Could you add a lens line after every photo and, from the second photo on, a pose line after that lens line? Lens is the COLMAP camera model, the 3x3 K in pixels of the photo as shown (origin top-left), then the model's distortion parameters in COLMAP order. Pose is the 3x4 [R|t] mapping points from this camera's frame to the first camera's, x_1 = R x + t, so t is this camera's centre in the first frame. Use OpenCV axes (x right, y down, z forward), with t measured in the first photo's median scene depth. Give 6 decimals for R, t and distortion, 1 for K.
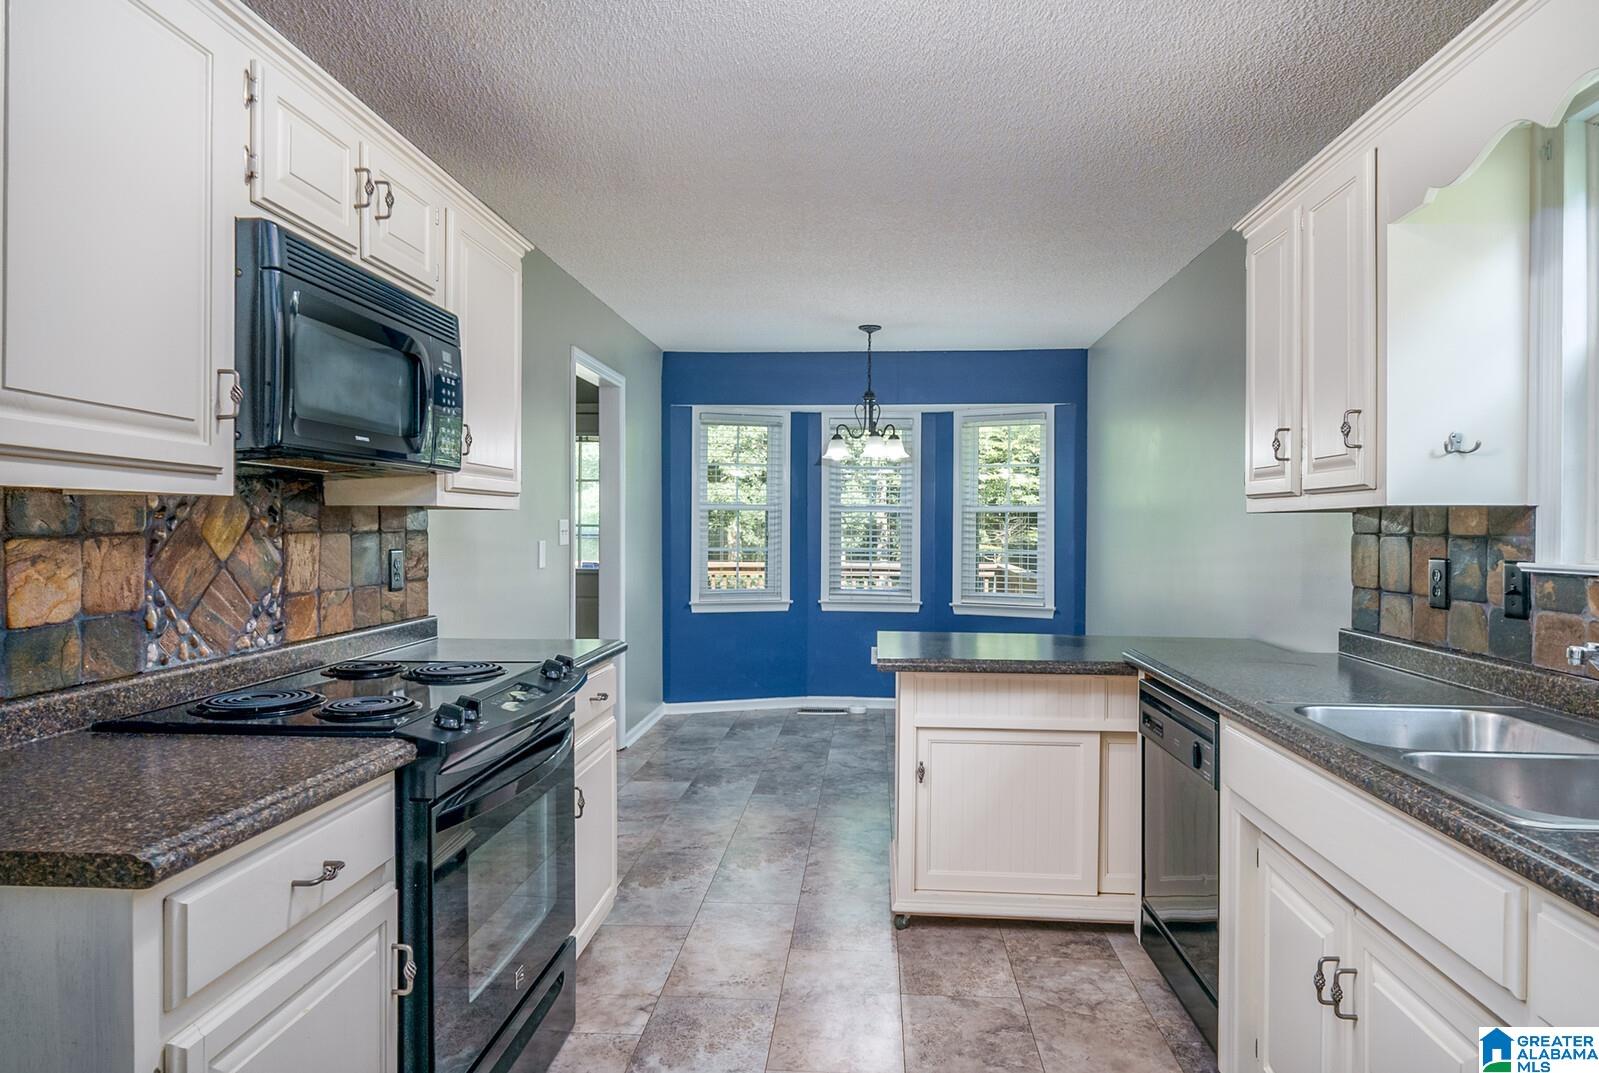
lens RADIAL K [[933.2, 0, 812.7], [0, 933.2, 533.2], [0, 0, 1]] dist [0.003884, 0.000607]
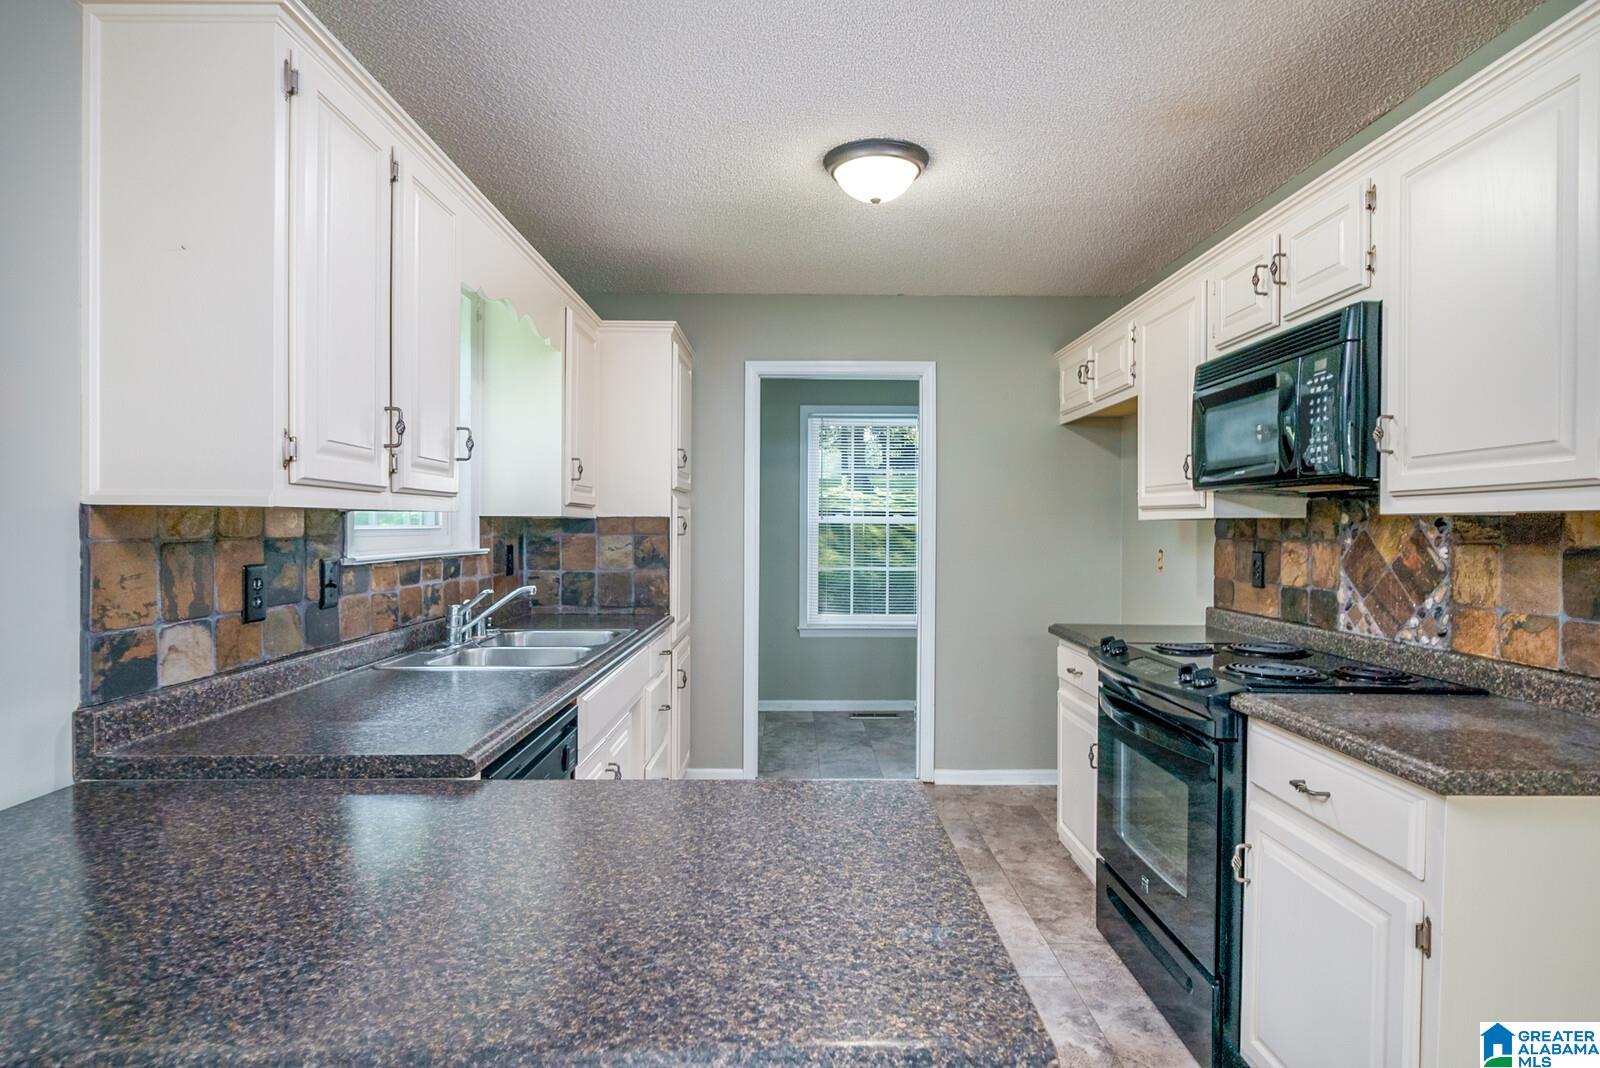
lens RADIAL K [[843.1, 0, 793.6], [0, 843.1, 532.1], [0, 0, 1]] dist [-0.003986, -0.000415]
pose [[-0.998299, -0.007731, -0.057779, 0.243231], [-0.008509, 0.999876, 0.013217, -0.022273], [0.057670, 0.013686, -0.998242, 2.136335]]
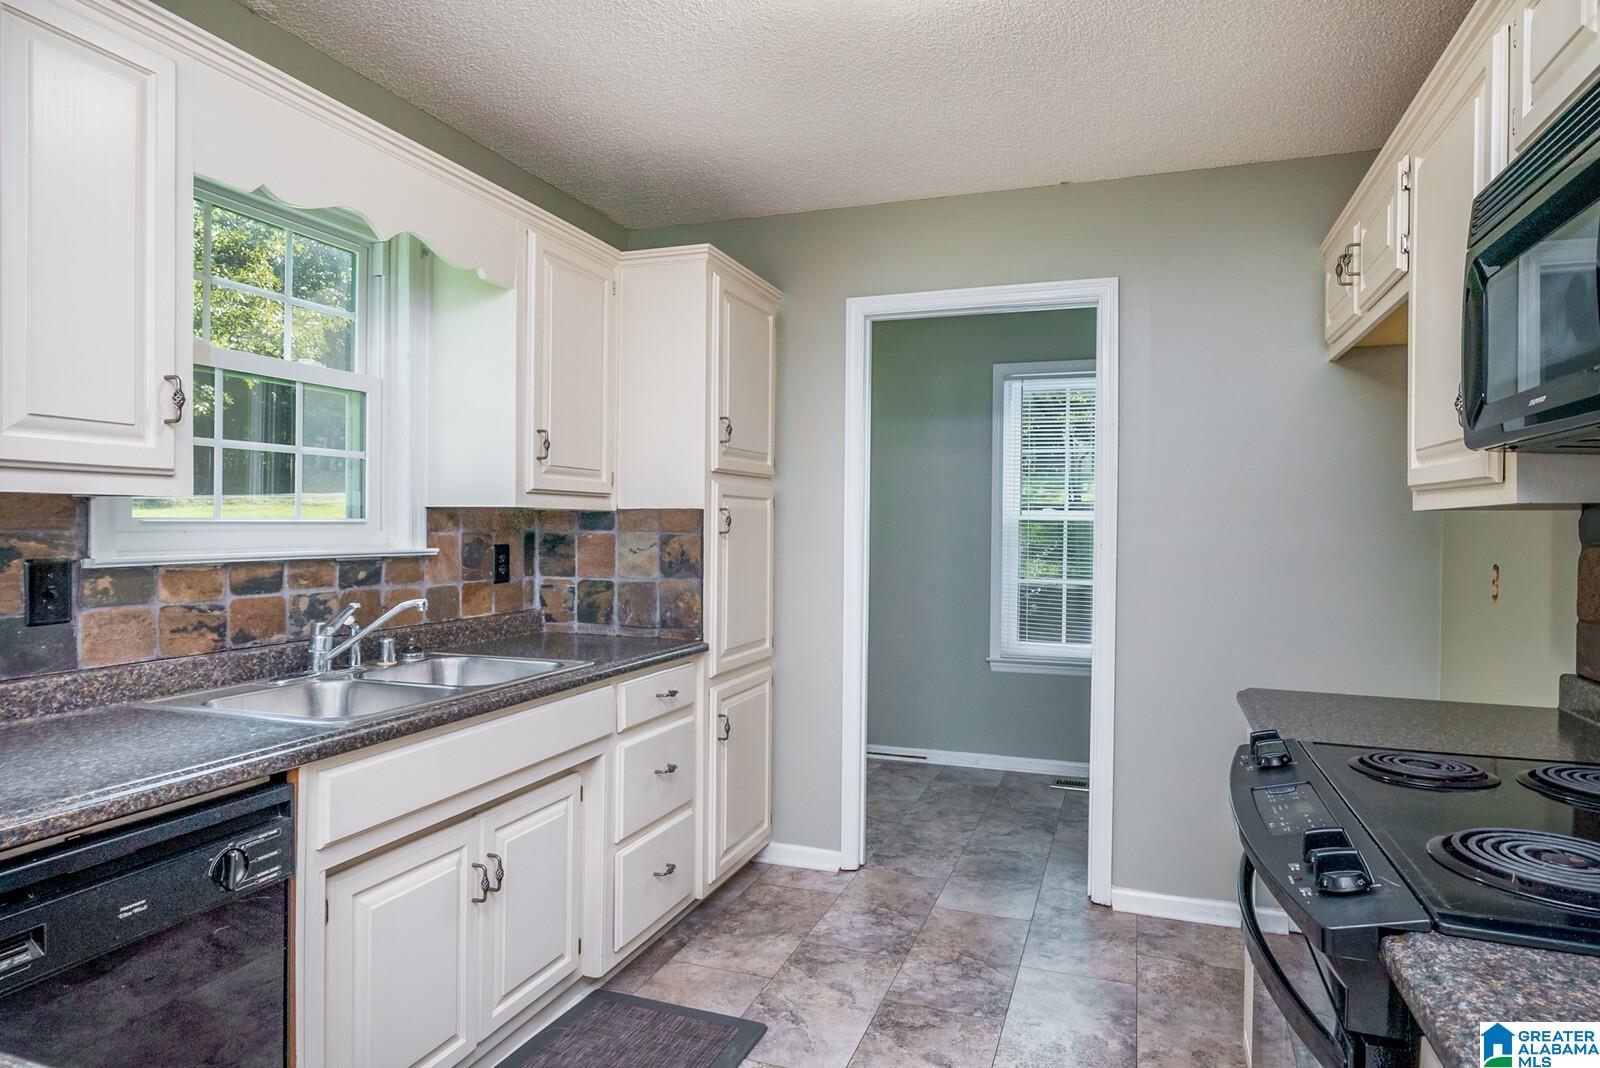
lens RADIAL K [[933.8, 0, 804.8], [0, 933.8, 531.2], [0, 0, 1]] dist [0.003884, 0.000607]
pose [[-0.960749, -0.013585, 0.277085, -0.174392], [-0.009995, 0.999847, 0.014365, -0.016040], [-0.277237, 0.011032, -0.960738, 1.691647]]
